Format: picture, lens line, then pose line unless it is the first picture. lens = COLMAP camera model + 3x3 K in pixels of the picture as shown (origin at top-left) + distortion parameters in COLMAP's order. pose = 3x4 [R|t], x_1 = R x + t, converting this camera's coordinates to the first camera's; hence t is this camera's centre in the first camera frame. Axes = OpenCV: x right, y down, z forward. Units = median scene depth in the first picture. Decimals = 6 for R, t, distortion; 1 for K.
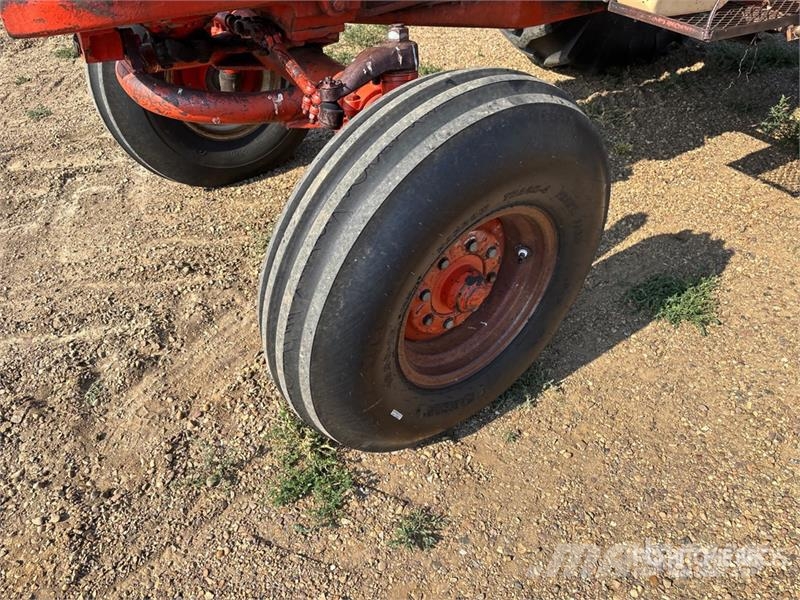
lens RADIAL K [[565.3, 0, 400.0], [0, 565.3, 300.0], [0, 0, 1]] dist [0.015556, -0.004905]
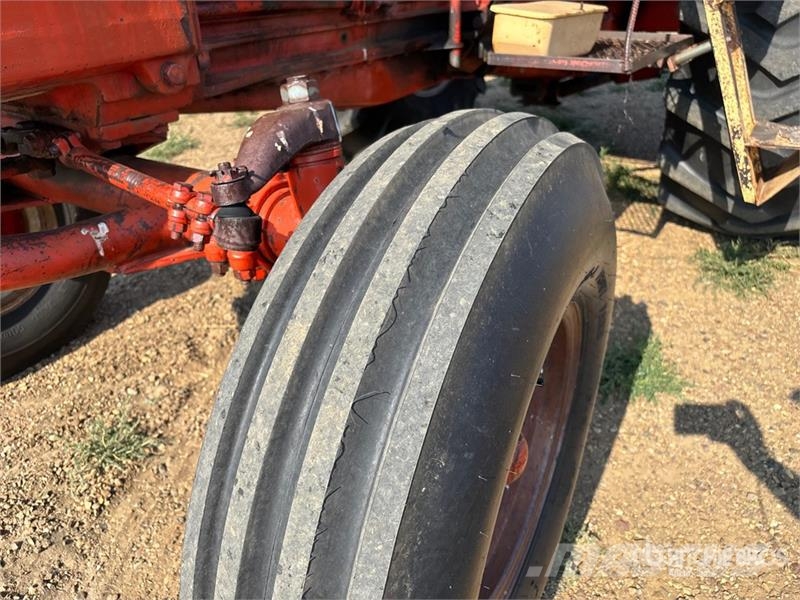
lens RADIAL K [[597.4, 0, 400.1], [0, 597.4, 310.5], [0, 0, 1]] dist [0.049746, -0.064316]
pose [[0.919041, -0.232416, 0.318349, -0.118149], [0.286025, 0.948958, -0.132921, -0.080387], [-0.271207, 0.213216, 0.938608, 0.270389]]
